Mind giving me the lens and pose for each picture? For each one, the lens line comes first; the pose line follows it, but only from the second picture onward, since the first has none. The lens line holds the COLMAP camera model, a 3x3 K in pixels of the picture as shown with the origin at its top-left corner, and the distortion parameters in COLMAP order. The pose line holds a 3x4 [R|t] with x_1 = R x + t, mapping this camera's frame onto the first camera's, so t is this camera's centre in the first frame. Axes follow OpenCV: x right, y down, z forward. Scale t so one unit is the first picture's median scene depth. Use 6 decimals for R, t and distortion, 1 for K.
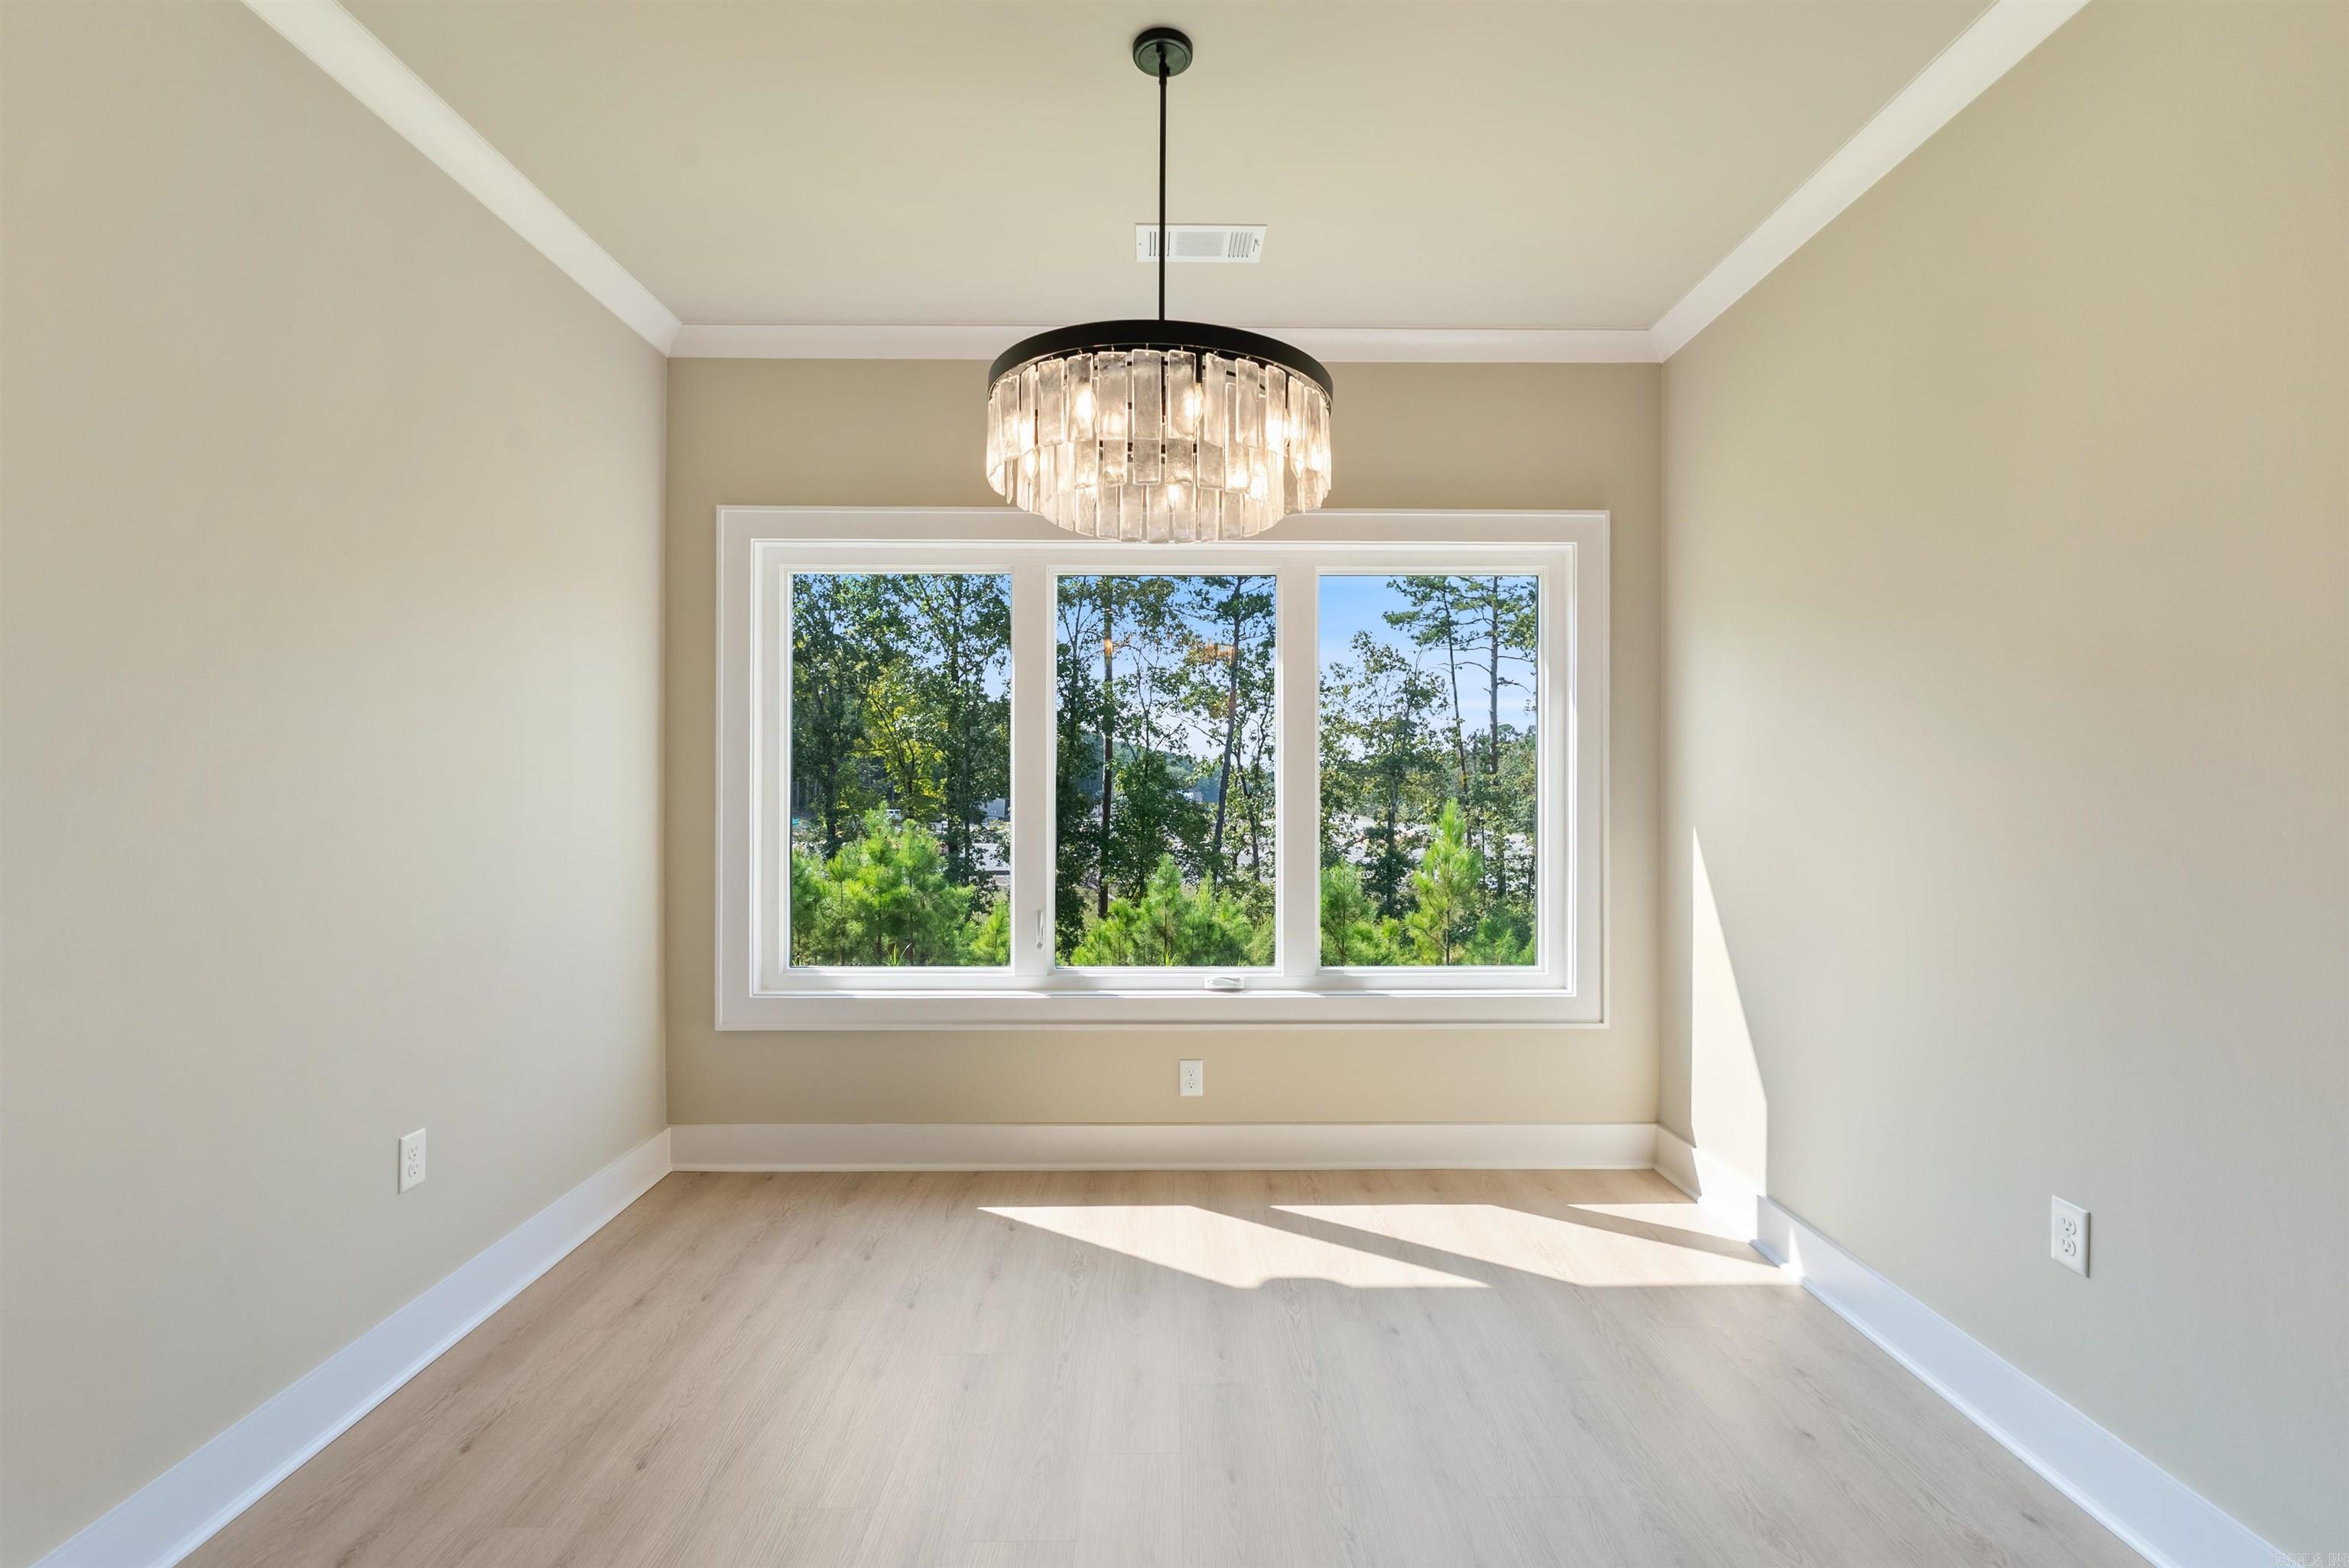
lens RADIAL K [[1033.0, 0, 1187.5], [0, 1033.0, 766.6], [0, 0, 1]] dist [-0.003929, -0.001215]
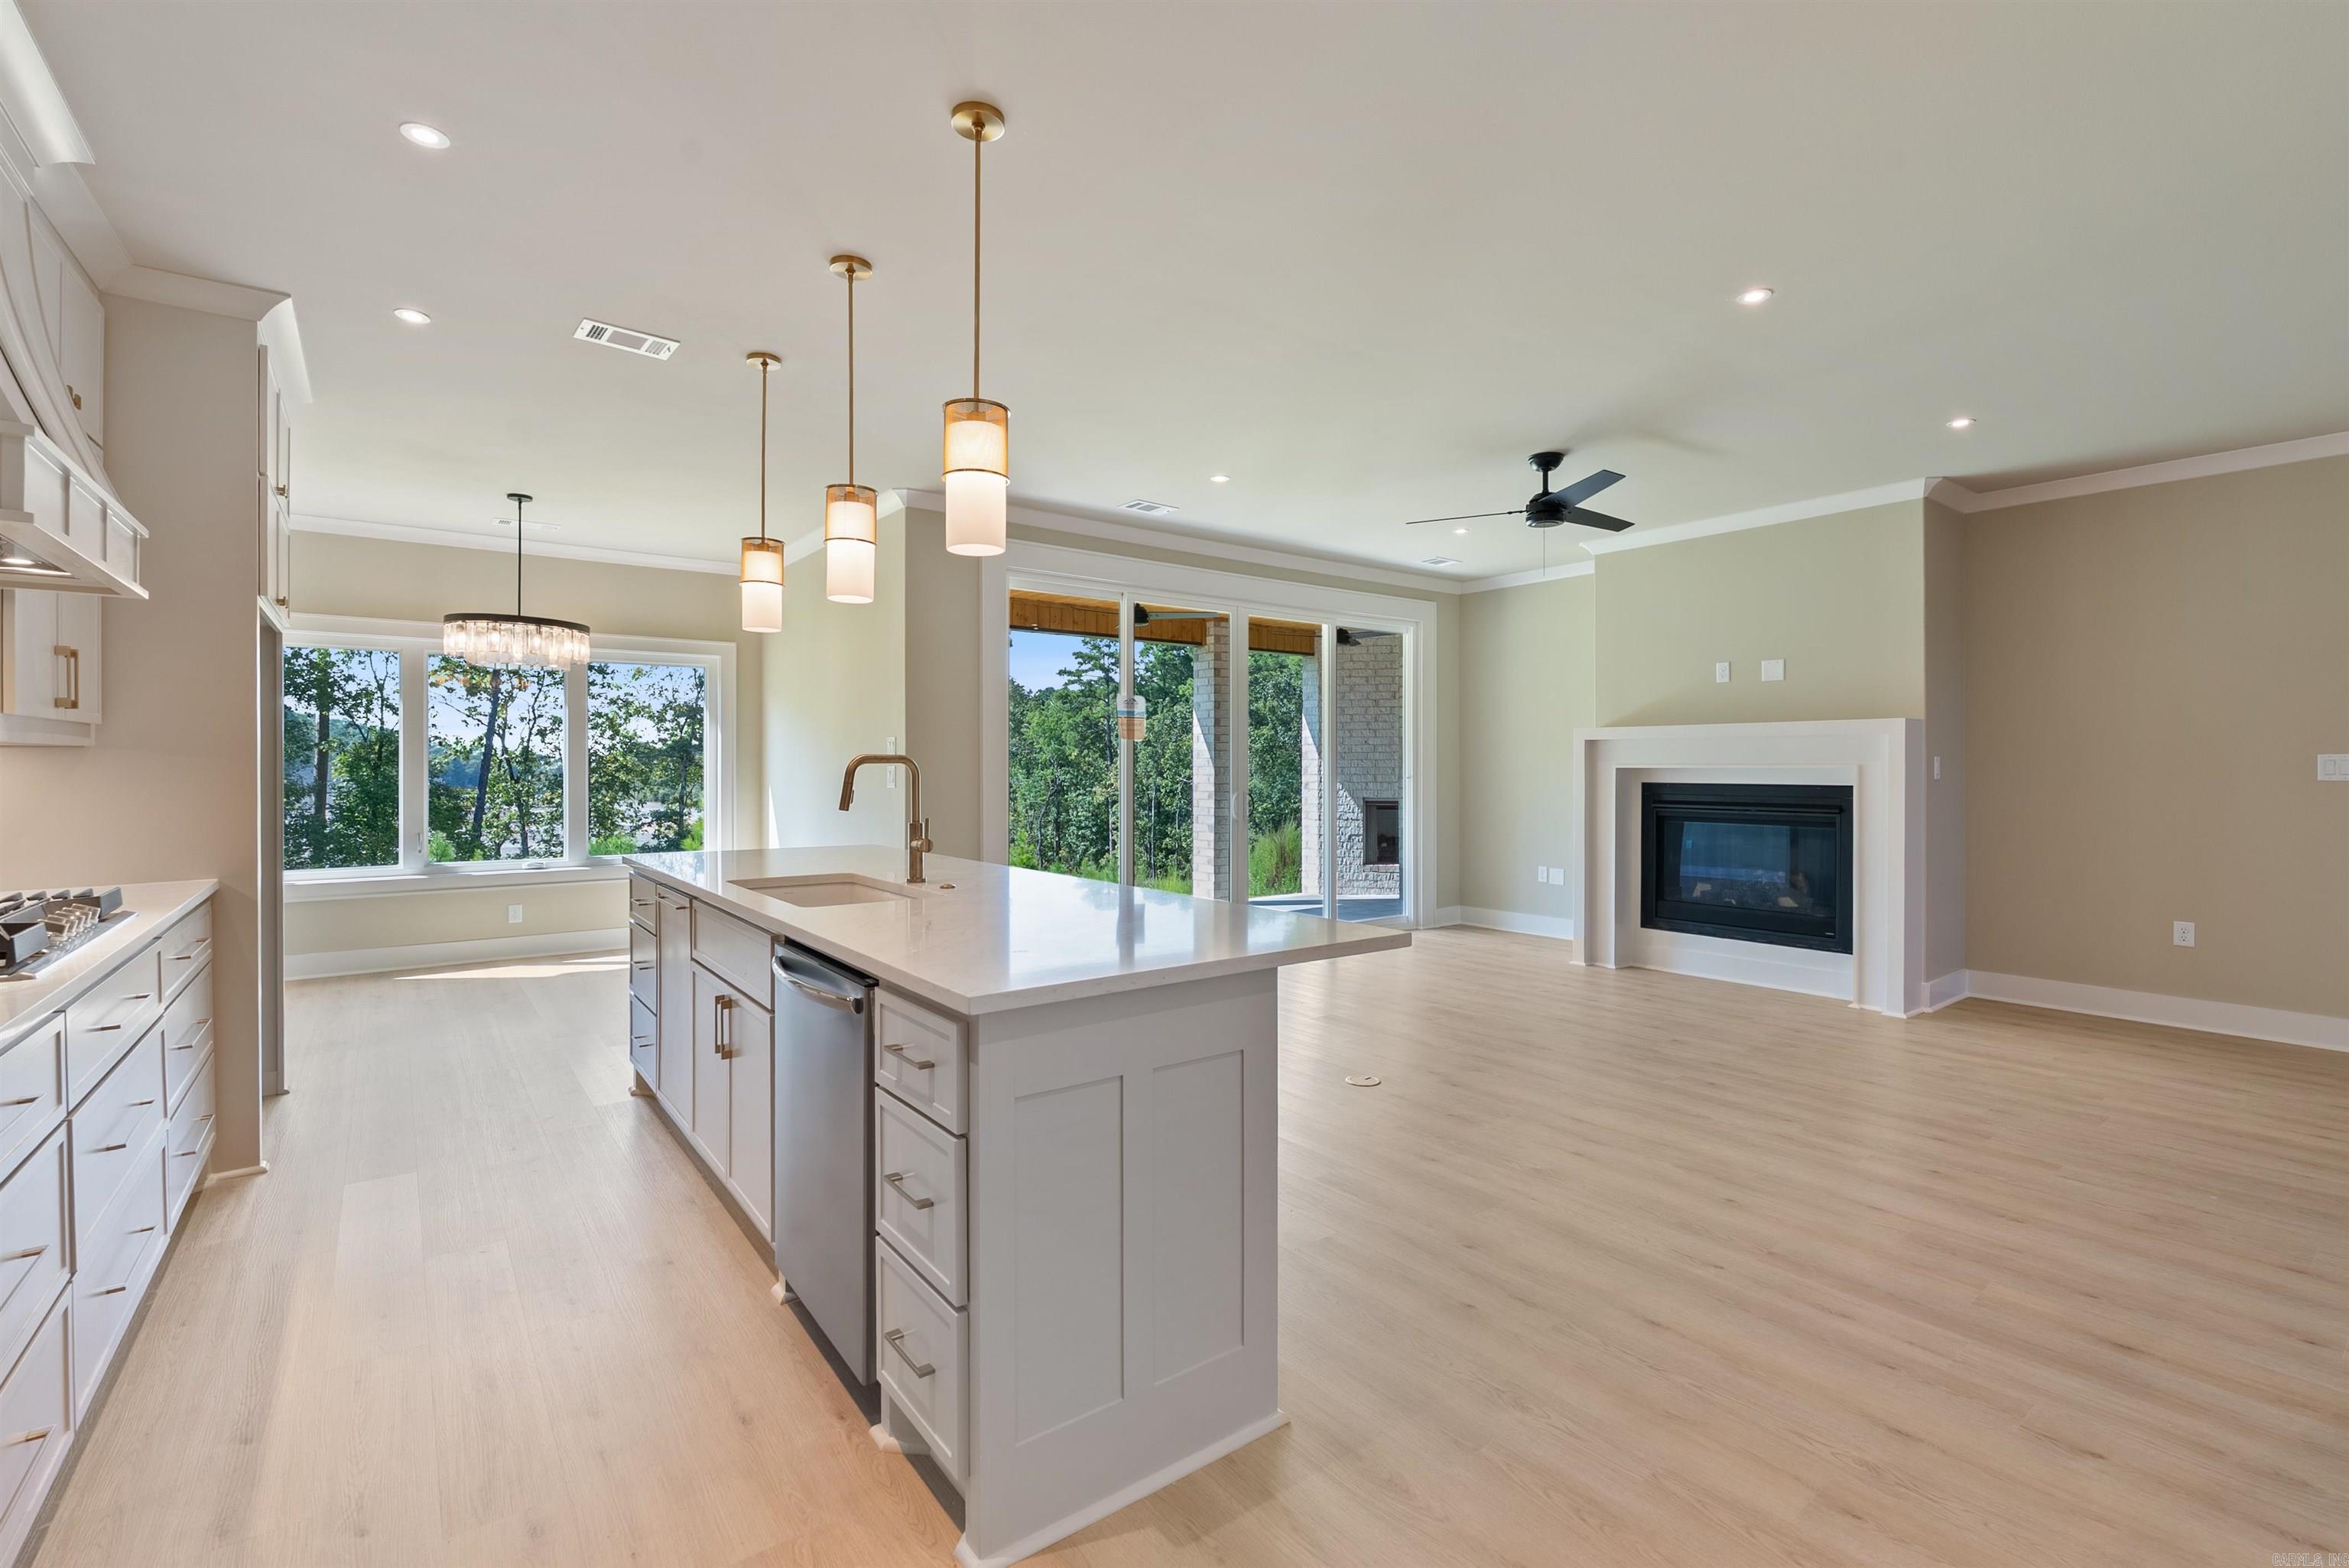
lens RADIAL K [[1033.0, 0, 1182.5], [0, 1033.0, 763.3], [0, 0, 1]] dist [-0.003929, -0.001215]
pose [[0.803867, 0.002813, 0.594802, -0.011111], [-0.009589, 0.999920, 0.008230, -0.000766], [-0.594732, -0.012320, 0.803830, -0.106542]]
